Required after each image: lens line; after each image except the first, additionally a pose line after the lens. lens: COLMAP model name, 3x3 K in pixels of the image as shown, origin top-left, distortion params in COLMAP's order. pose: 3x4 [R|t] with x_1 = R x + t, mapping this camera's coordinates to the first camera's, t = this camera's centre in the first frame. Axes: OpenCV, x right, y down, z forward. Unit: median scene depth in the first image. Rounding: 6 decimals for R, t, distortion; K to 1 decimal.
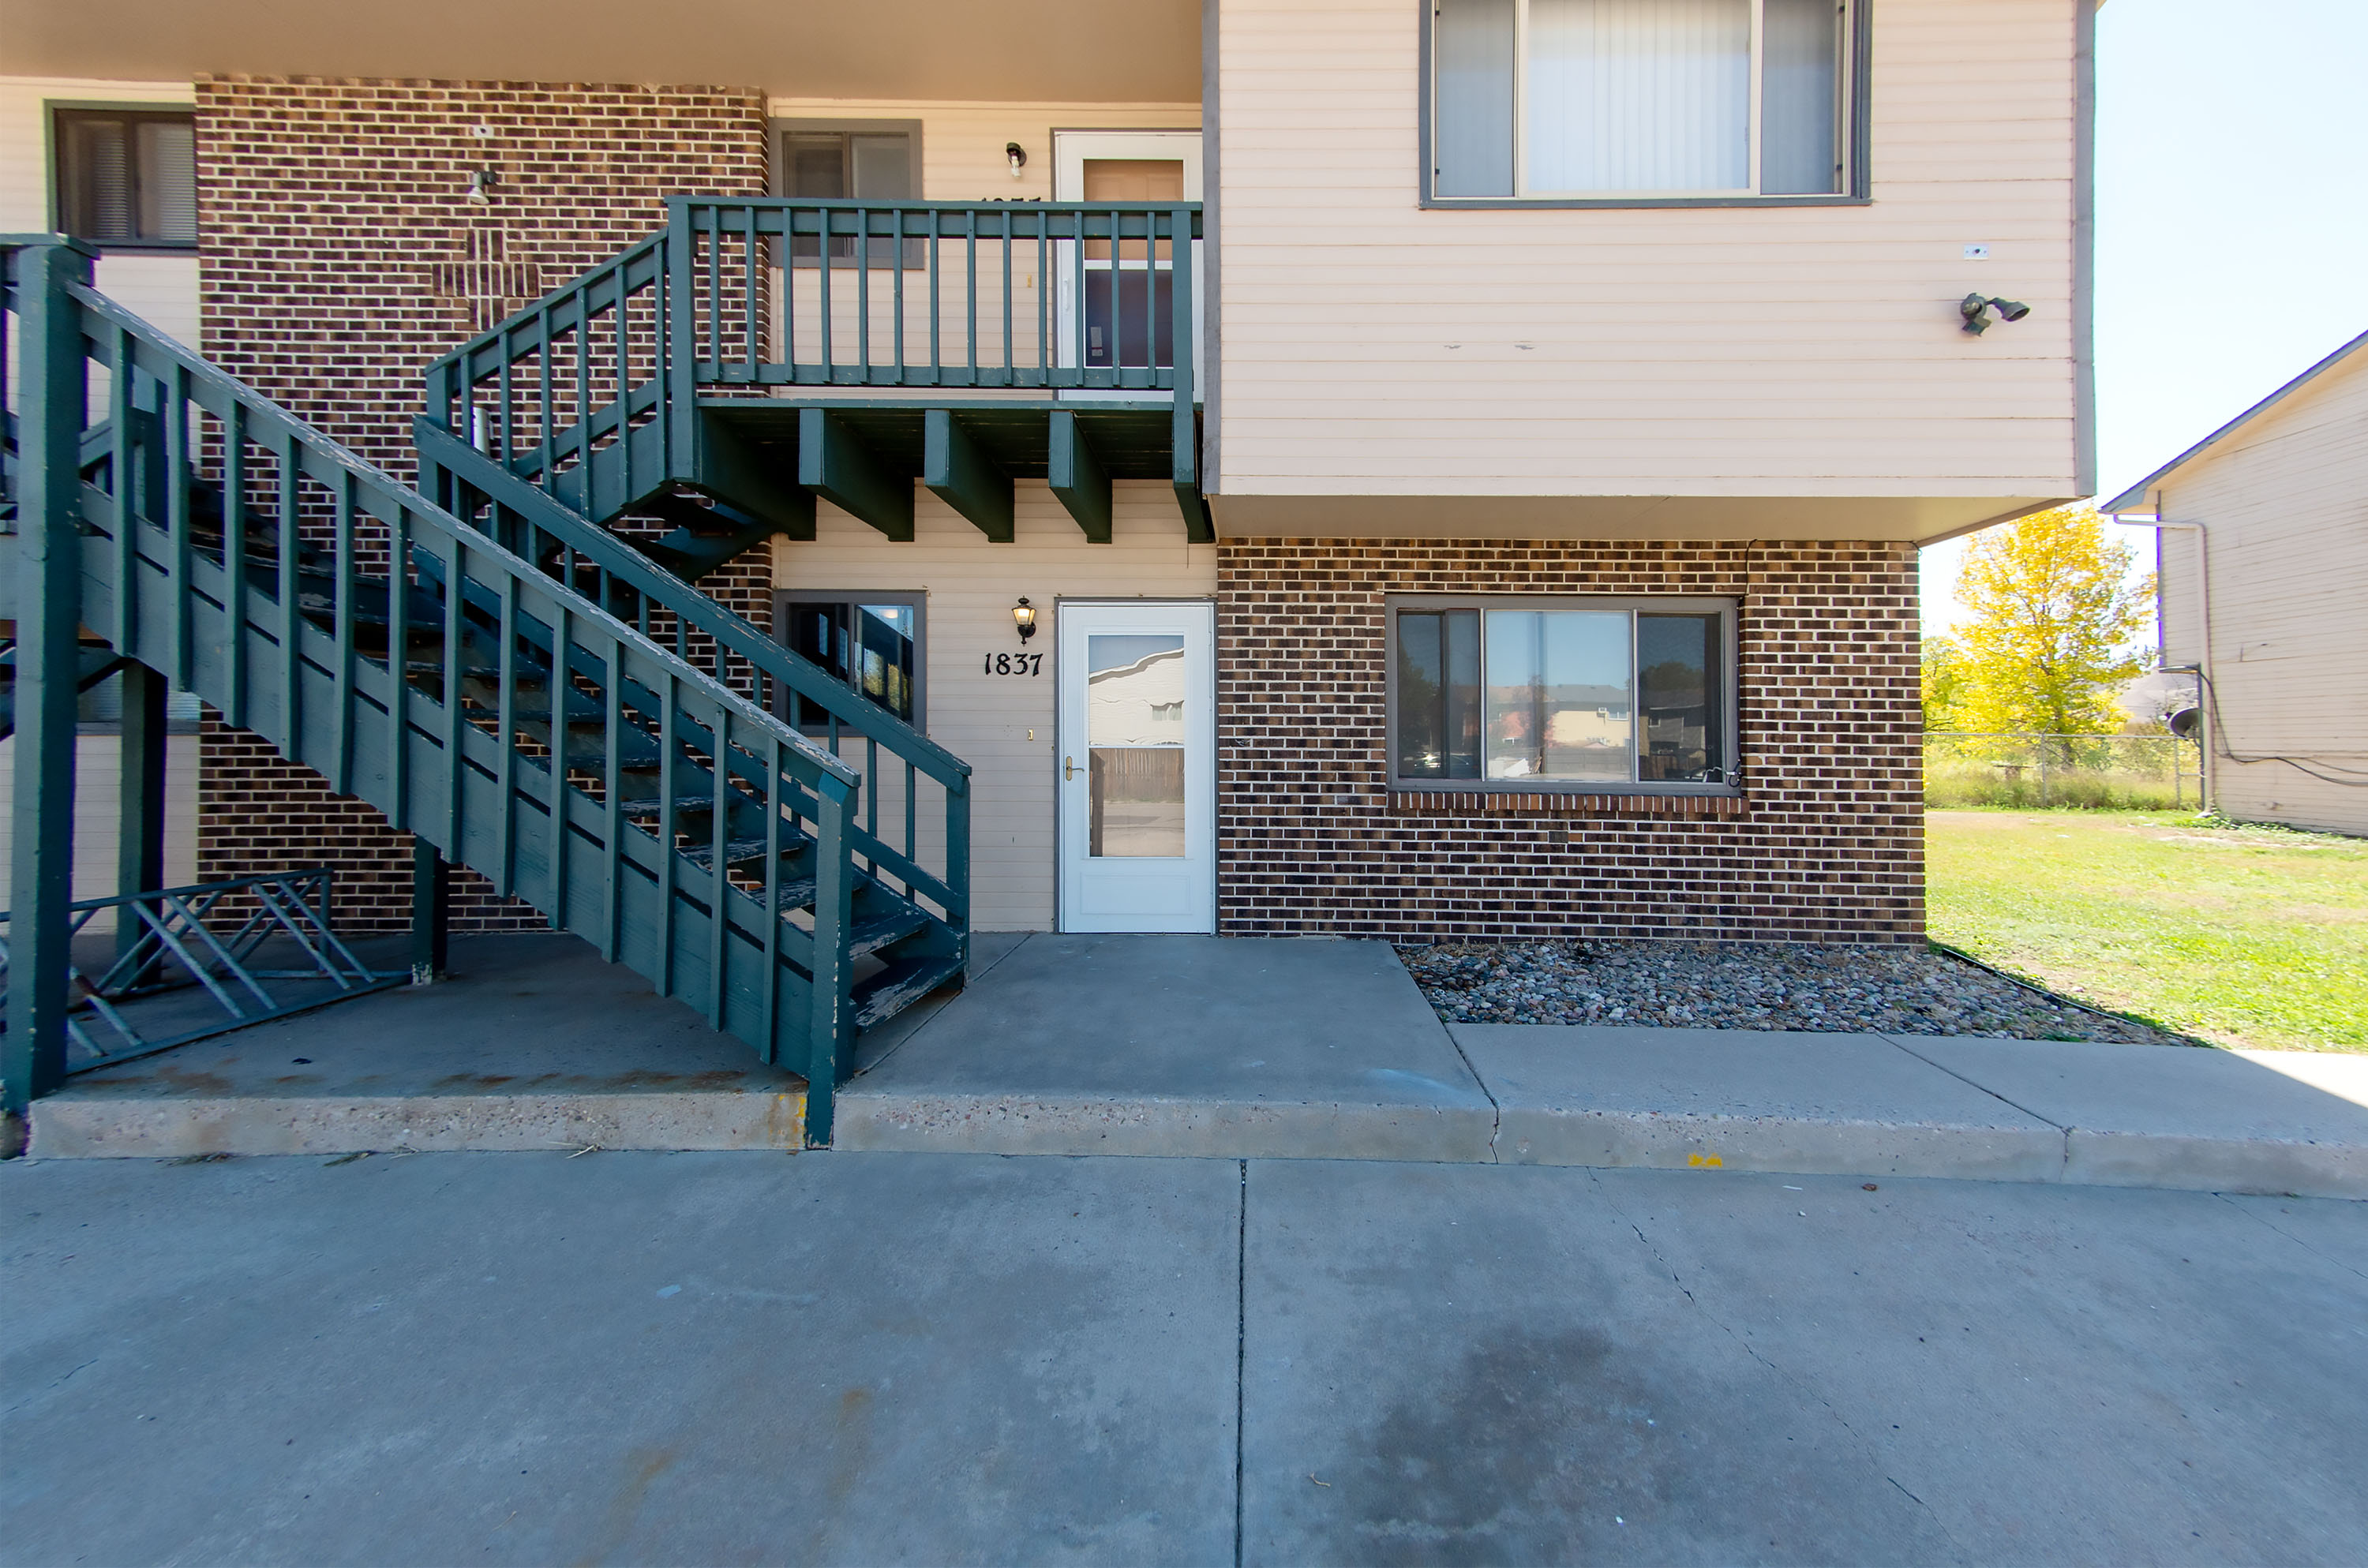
lens RADIAL K [[998.2, 0, 1189.8], [0, 998.2, 750.3], [0, 0, 1]] dist [0.028737, 0.000698]
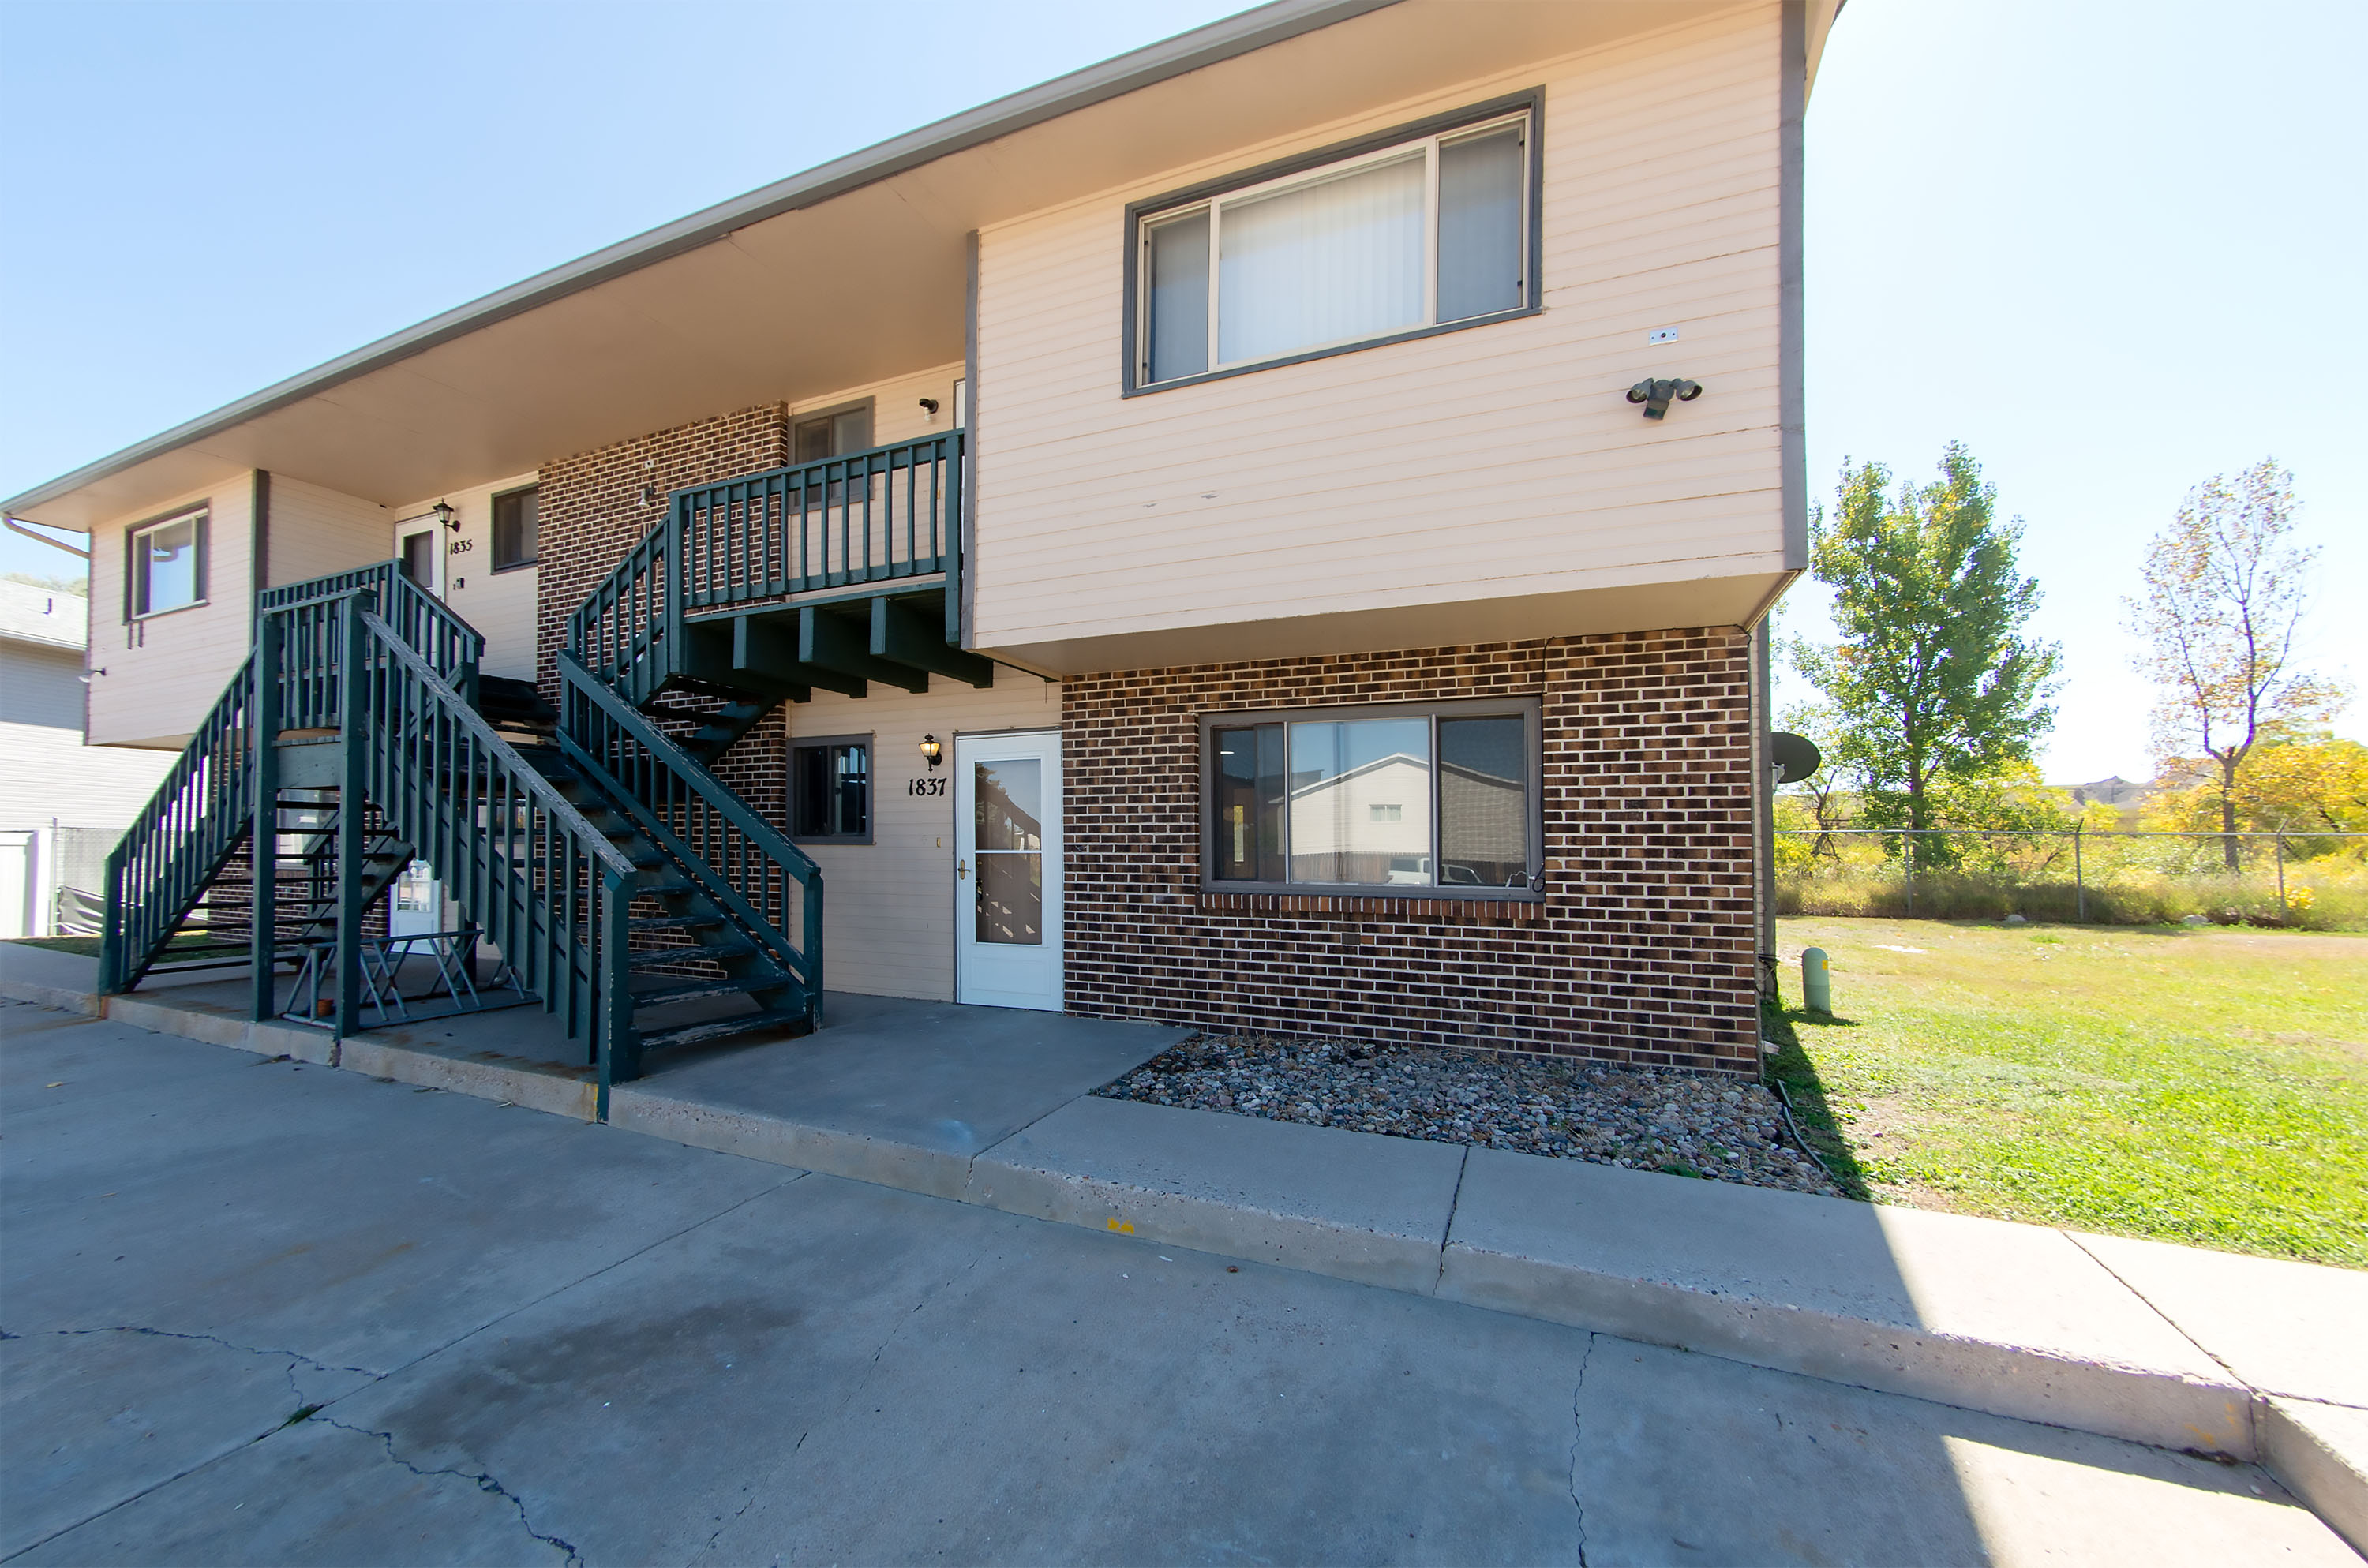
lens RADIAL K [[949.0, 0, 1184.0], [0, 949.0, 784.0], [0, 0, 1]] dist [-0.019289, -0.000157]
pose [[0.916216, -0.031710, -0.399427, 0.605003], [0.000687, 0.996986, -0.077574, 0.003521], [0.400683, 0.070800, 0.913477, 0.032120]]
